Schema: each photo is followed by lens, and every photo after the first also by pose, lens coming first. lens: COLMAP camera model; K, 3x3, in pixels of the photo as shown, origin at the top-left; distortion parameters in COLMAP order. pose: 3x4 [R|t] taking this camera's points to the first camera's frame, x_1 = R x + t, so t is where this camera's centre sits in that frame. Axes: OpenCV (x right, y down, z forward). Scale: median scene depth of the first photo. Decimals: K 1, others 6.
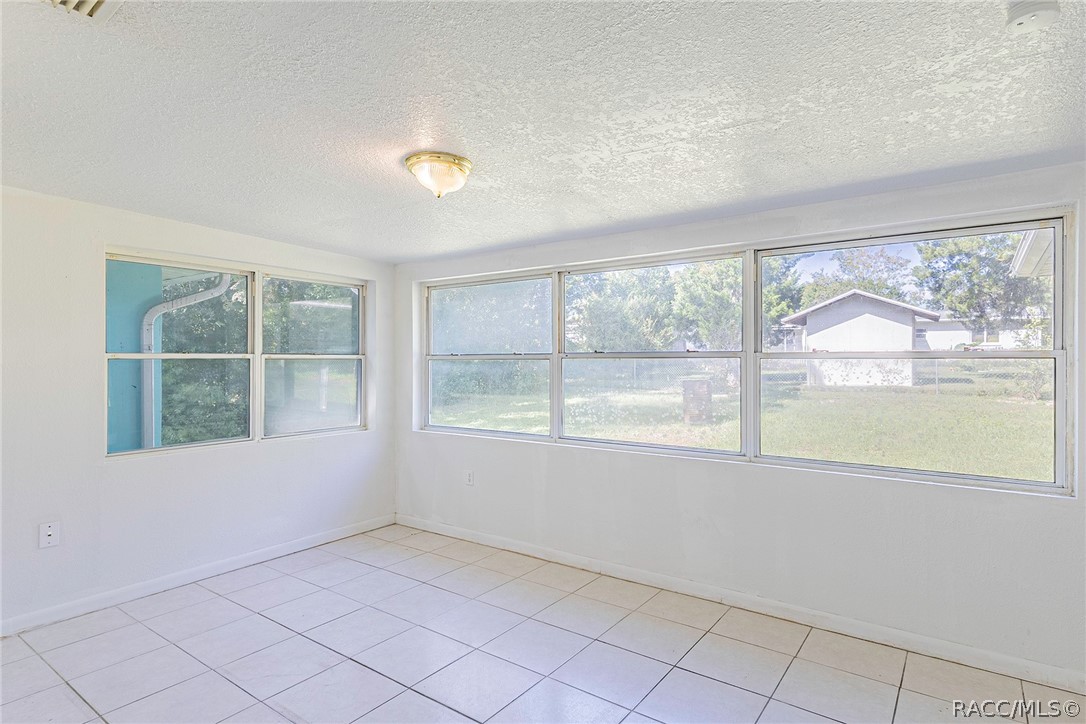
lens RADIAL K [[581.1, 0, 544.6], [0, 581.1, 361.5], [0, 0, 1]] dist [-0.006853, -0.000336]
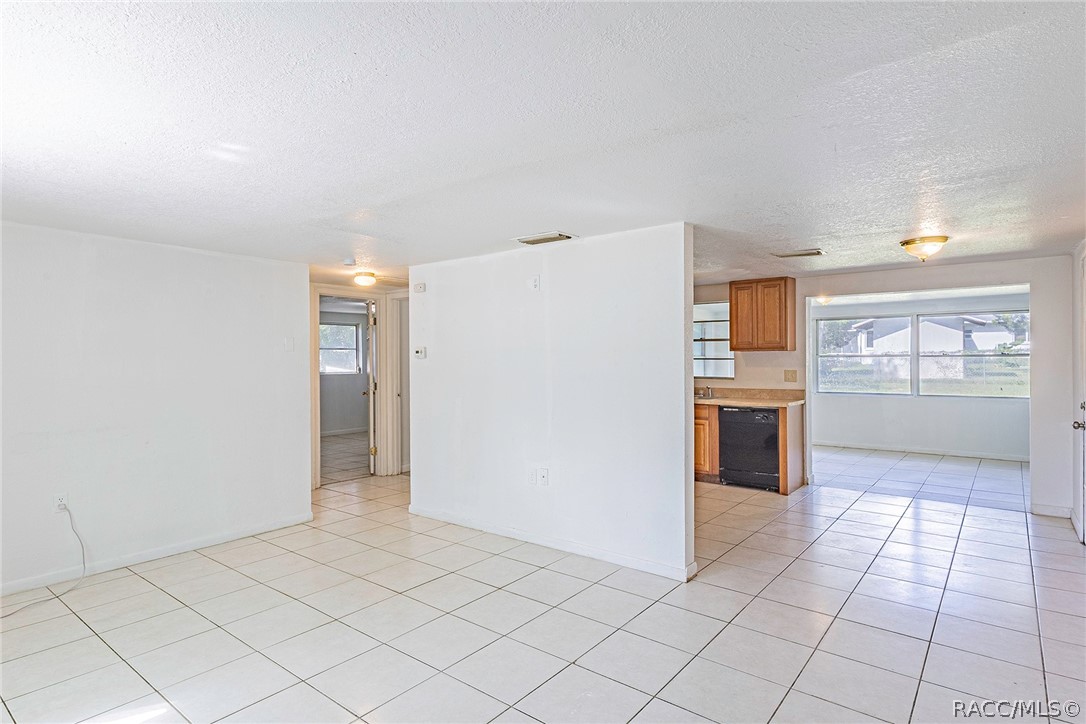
lens RADIAL K [[581.1, 0, 539.9], [0, 581.1, 361.2], [0, 0, 1]] dist [-0.006853, -0.000336]
pose [[0.998518, -0.003358, -0.054317, -0.206334], [0.003358, 0.999994, -0.000086, 0.001534], [0.054317, -0.000097, 0.998524, -0.291933]]
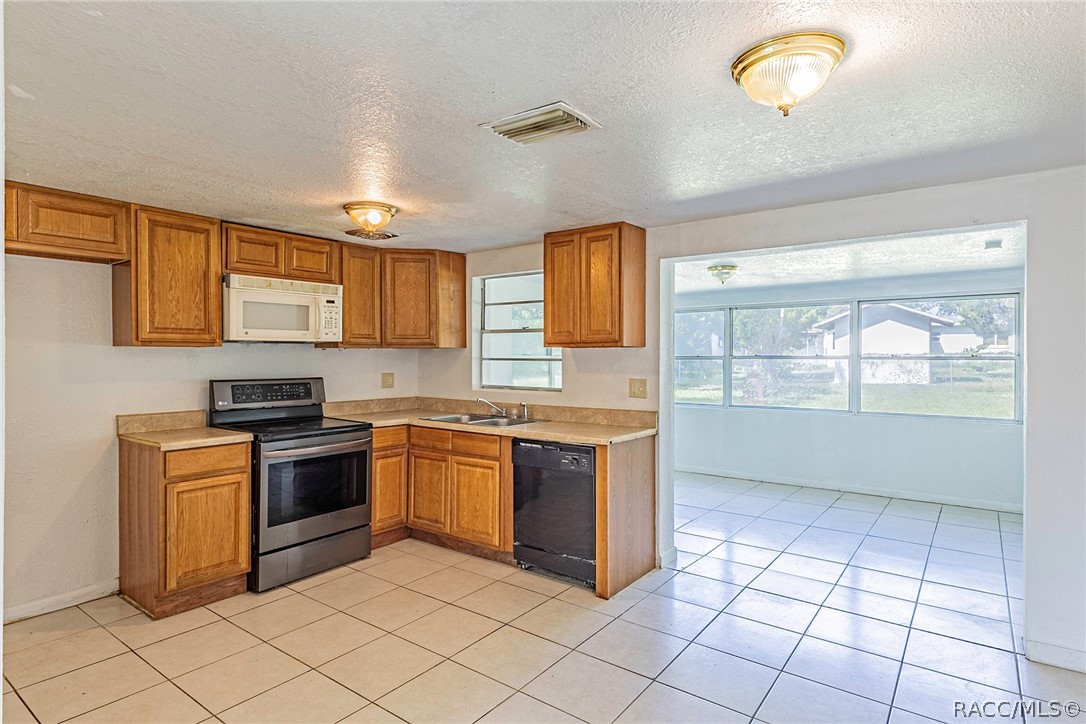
lens RADIAL K [[581.1, 0, 545.9], [0, 581.1, 360.7], [0, 0, 1]] dist [-0.006853, -0.000336]
pose [[0.999919, 0.004239, -0.012008, -0.108161], [-0.004254, 0.999990, -0.001234, 0.001113], [0.012003, 0.001285, 0.999927, -0.152618]]
